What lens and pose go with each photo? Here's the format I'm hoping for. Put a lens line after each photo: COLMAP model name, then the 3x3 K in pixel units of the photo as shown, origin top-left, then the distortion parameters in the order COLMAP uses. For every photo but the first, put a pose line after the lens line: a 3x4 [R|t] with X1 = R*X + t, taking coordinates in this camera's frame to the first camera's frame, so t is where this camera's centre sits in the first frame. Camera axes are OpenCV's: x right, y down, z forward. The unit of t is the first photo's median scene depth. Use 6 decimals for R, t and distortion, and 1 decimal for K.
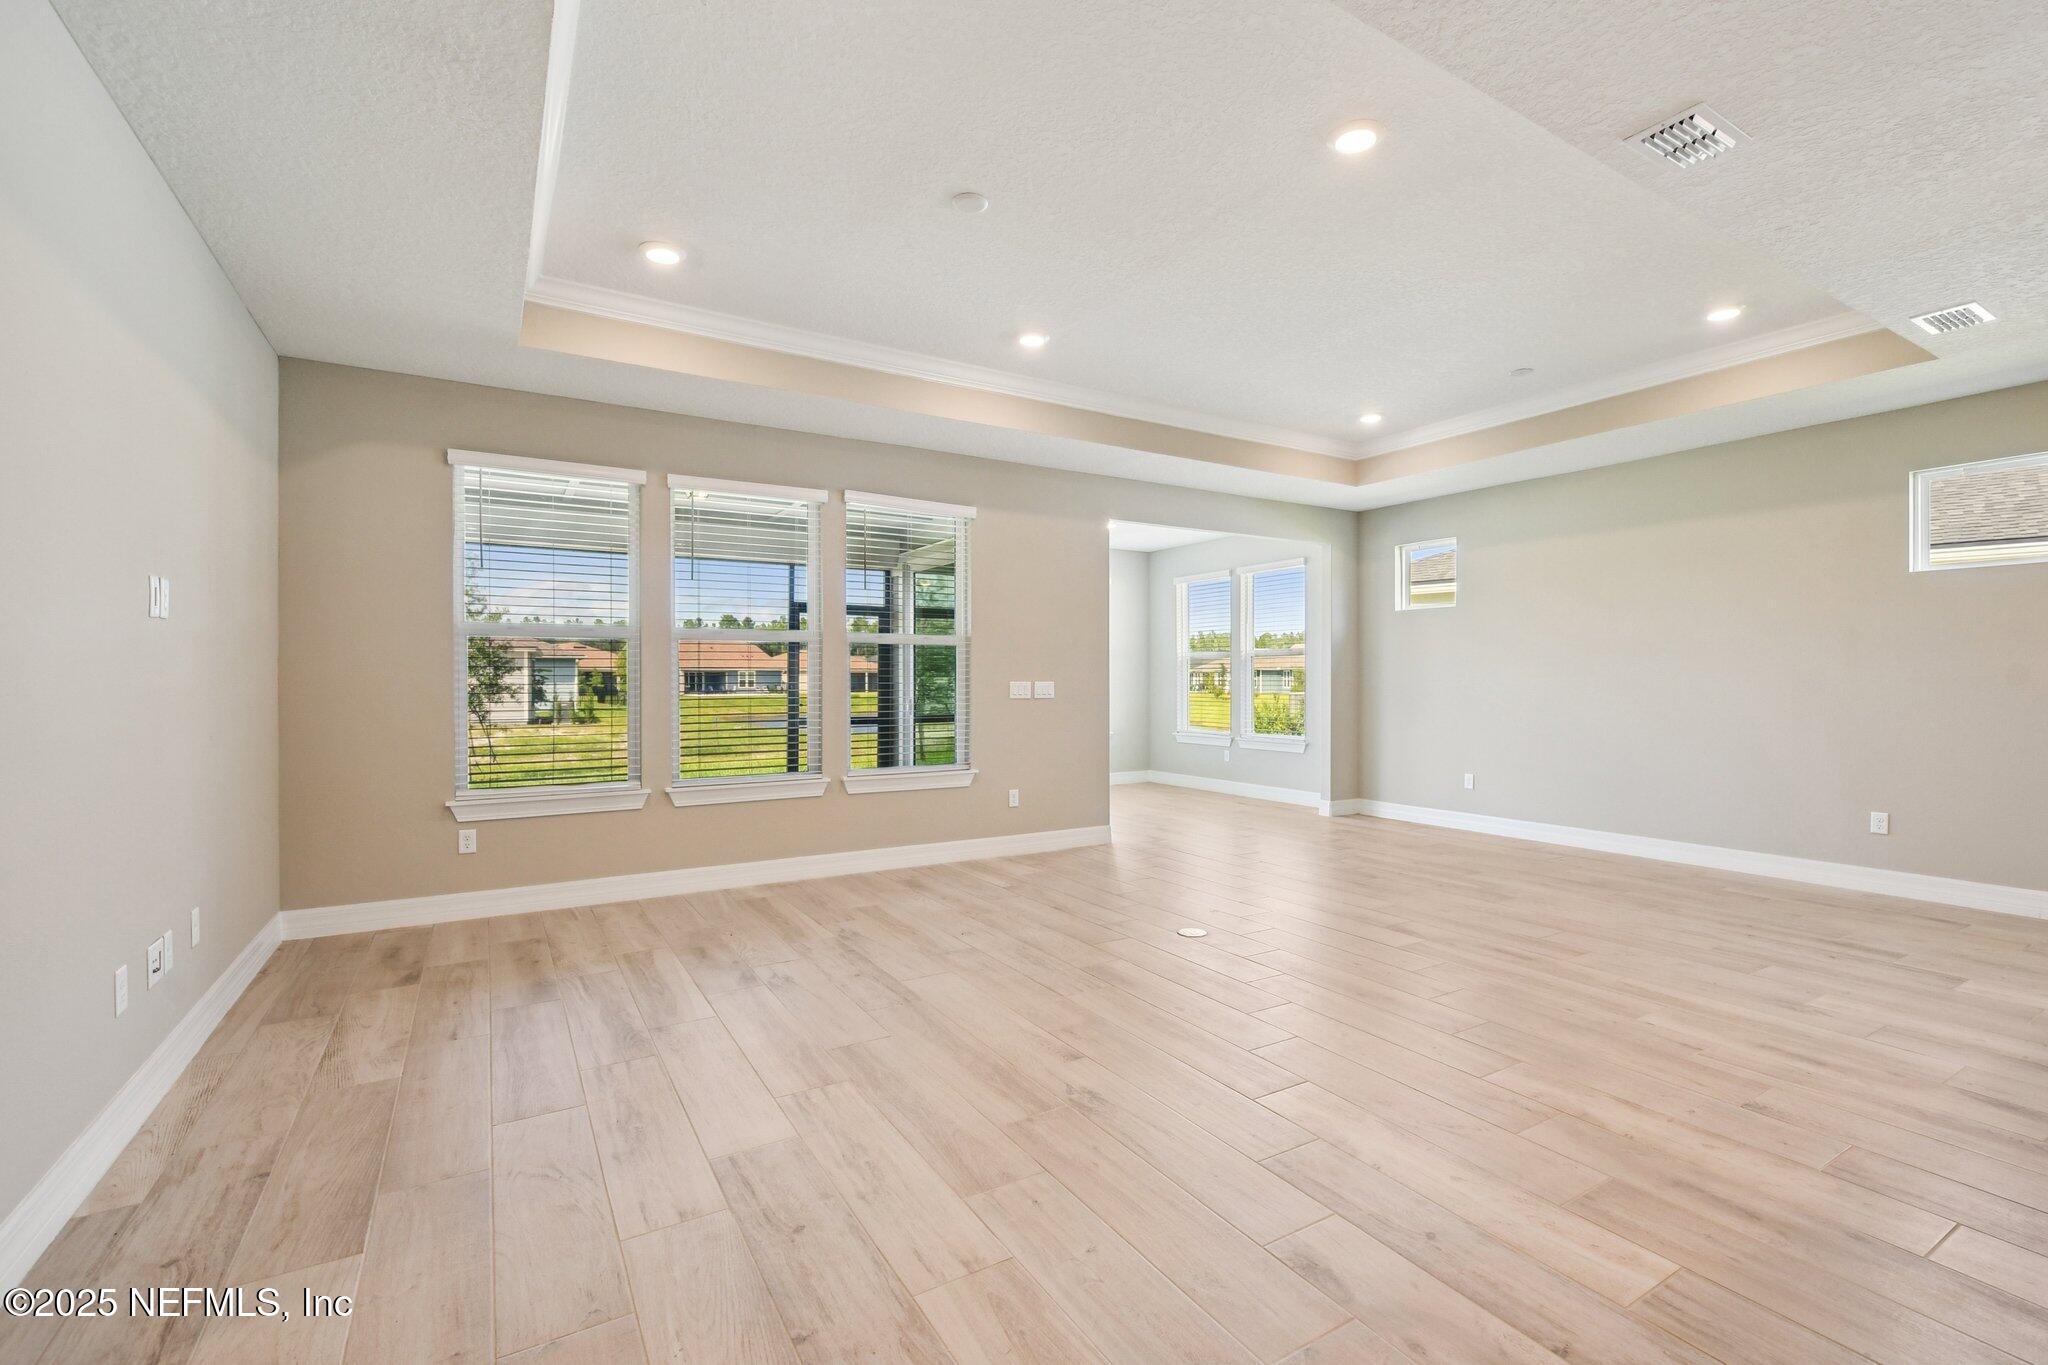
lens RADIAL K [[903.9, 0, 1045.9], [0, 903.9, 677.6], [0, 0, 1]] dist [0.007858, -0.006128]
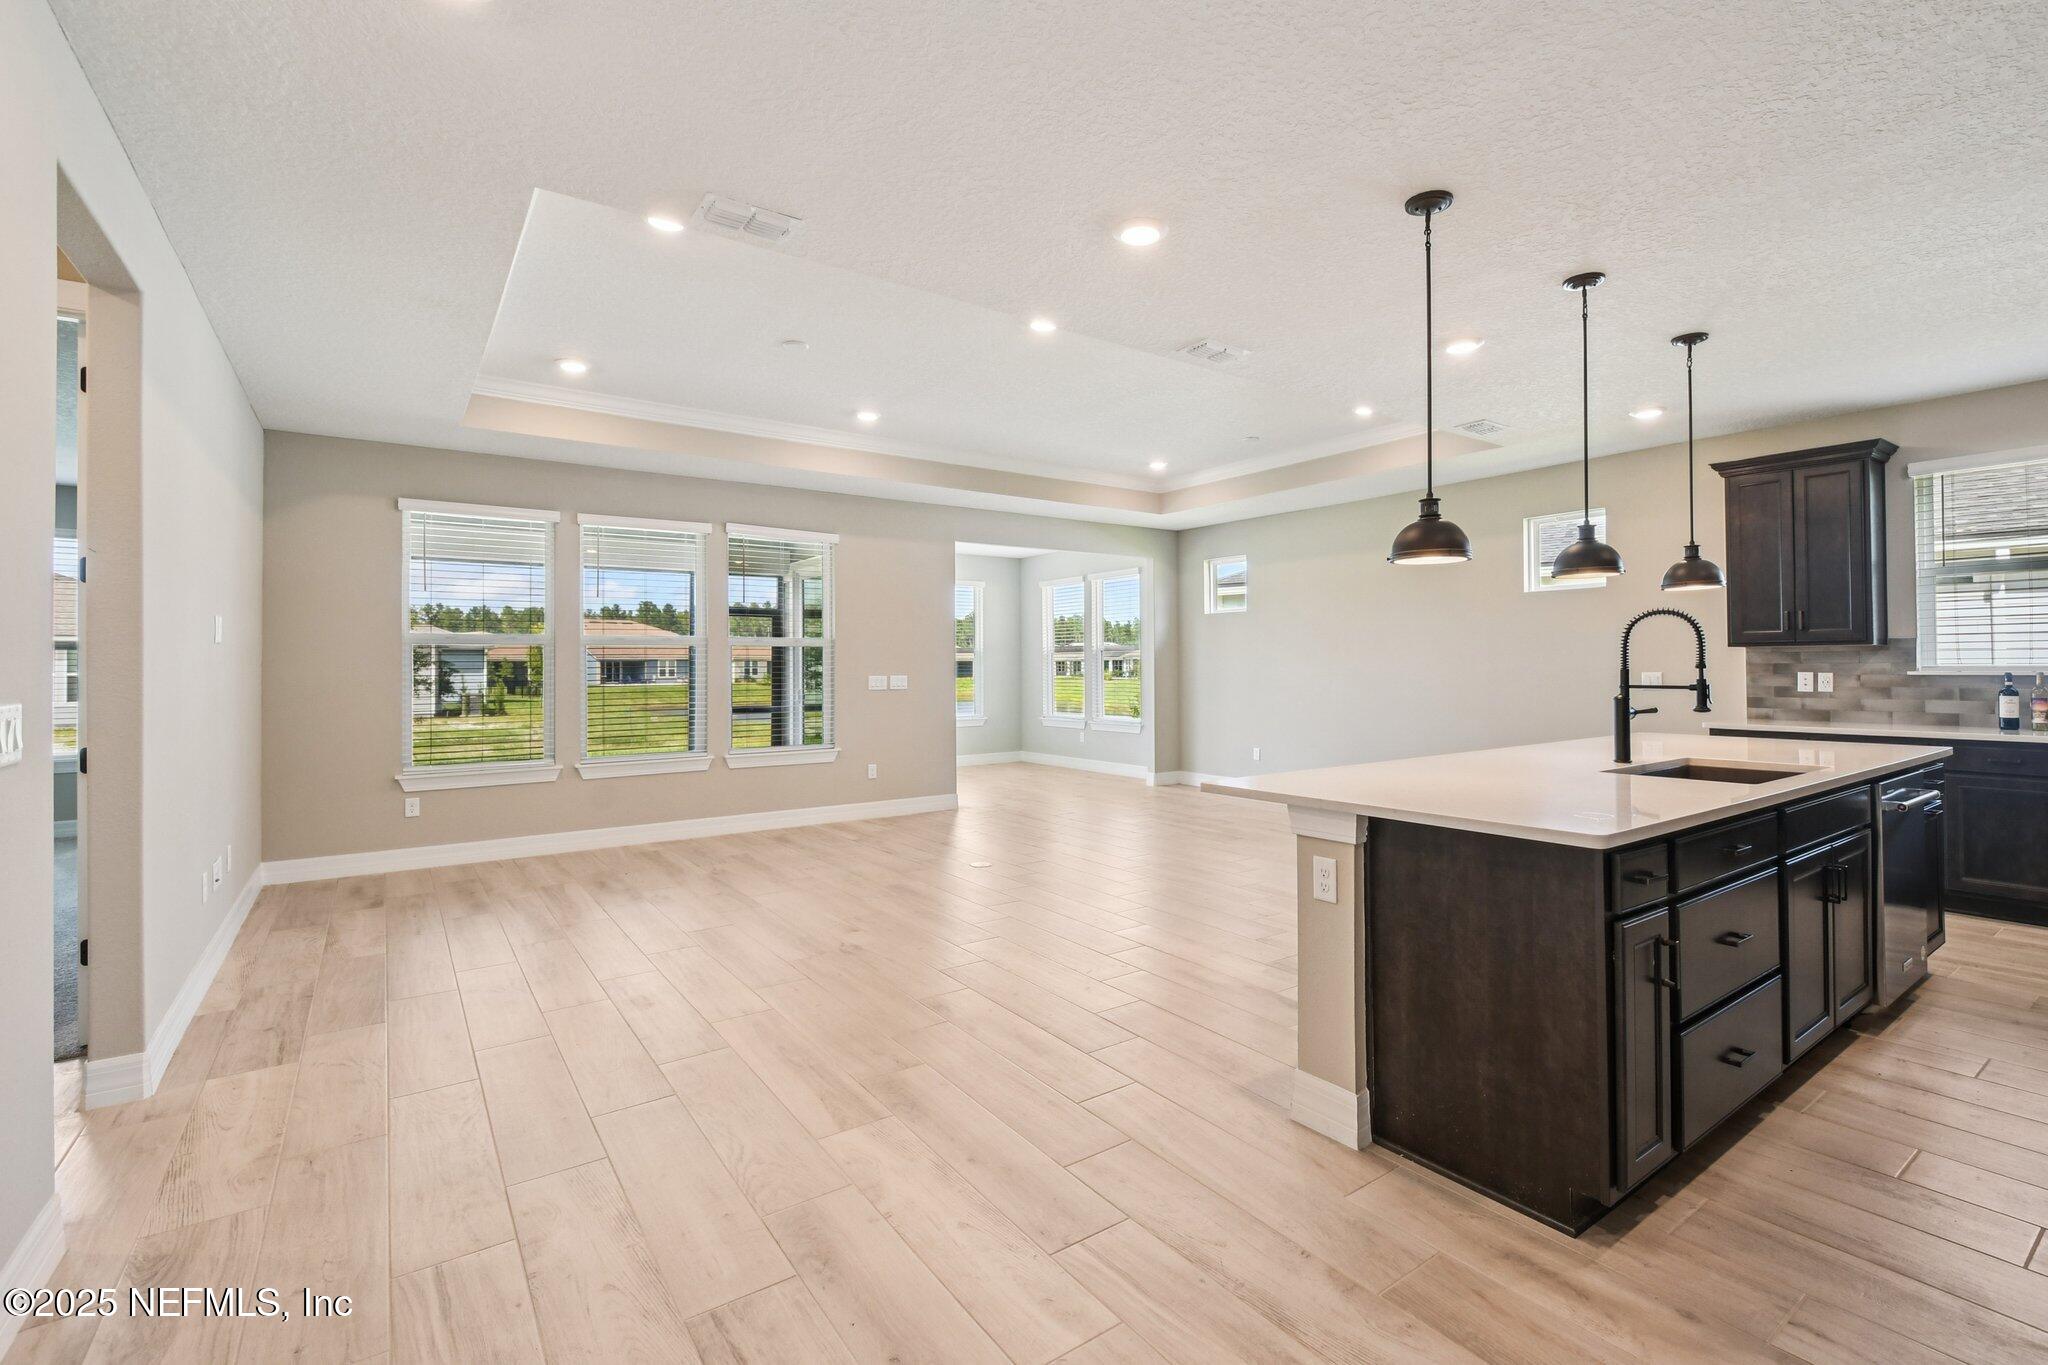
lens RADIAL K [[916.9, 0, 1050.5], [0, 916.9, 654.4], [0, 0, 1]] dist [0.010638, -0.006388]
pose [[0.997209, -0.004496, 0.074519, 0.163454], [0.005303, 0.999929, -0.010634, -0.014846], [-0.074466, 0.011000, 0.997163, -0.368612]]
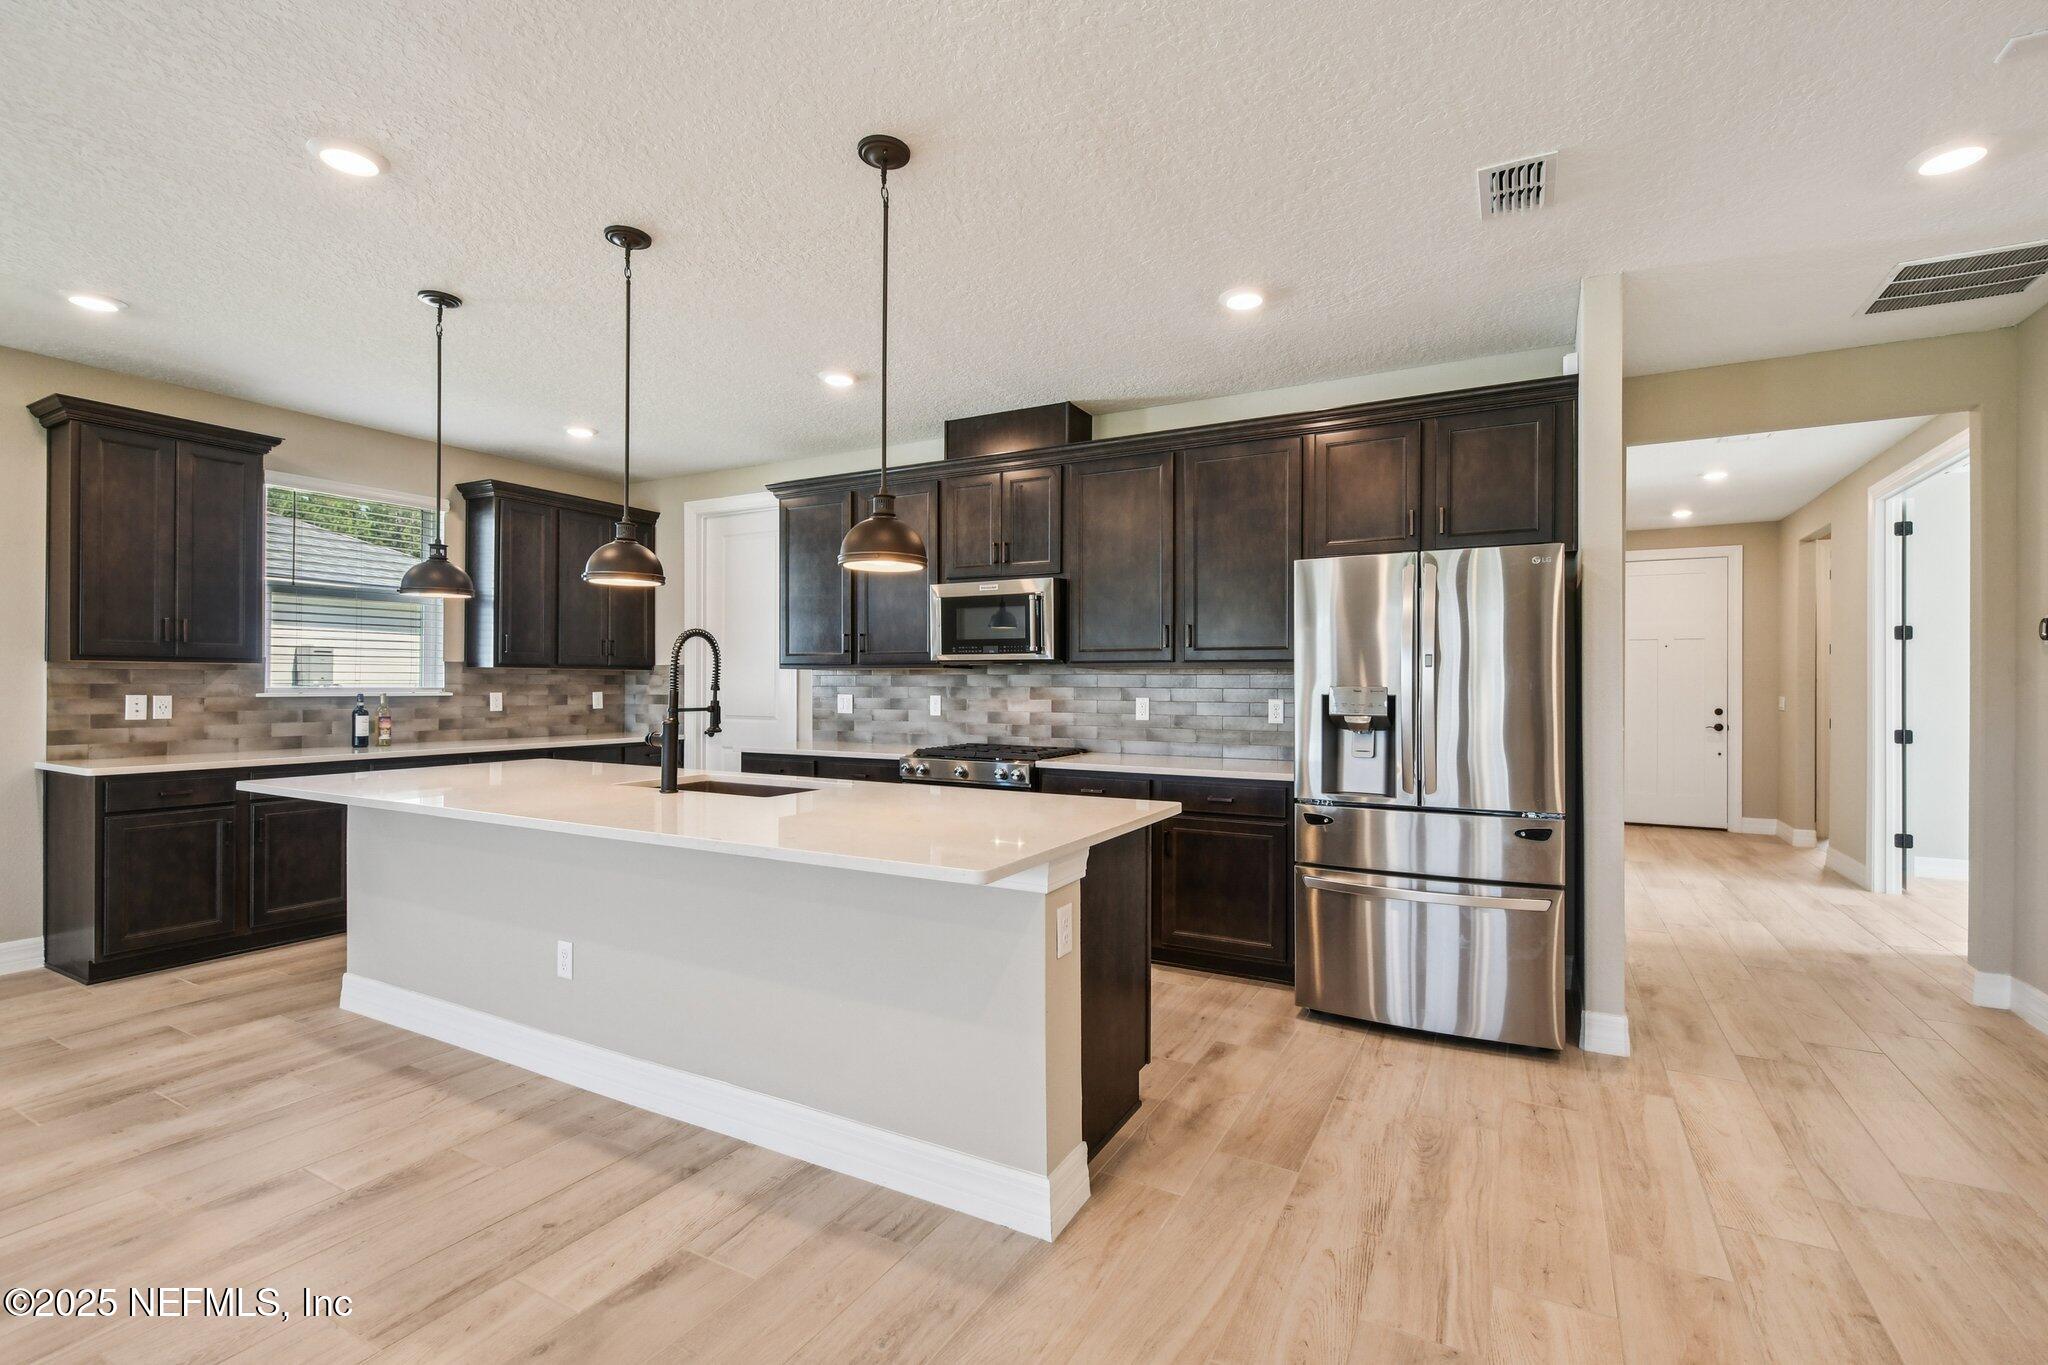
lens RADIAL K [[911.7, 0, 1041.6], [0, 911.7, 683.1], [0, 0, 1]] dist [0.001299, -0.001320]
pose [[-0.499733, -0.000277, 0.866180, -0.052722], [-0.005252, 0.999983, -0.002710, -0.013963], [-0.866164, -0.005904, -0.499725, 0.461671]]
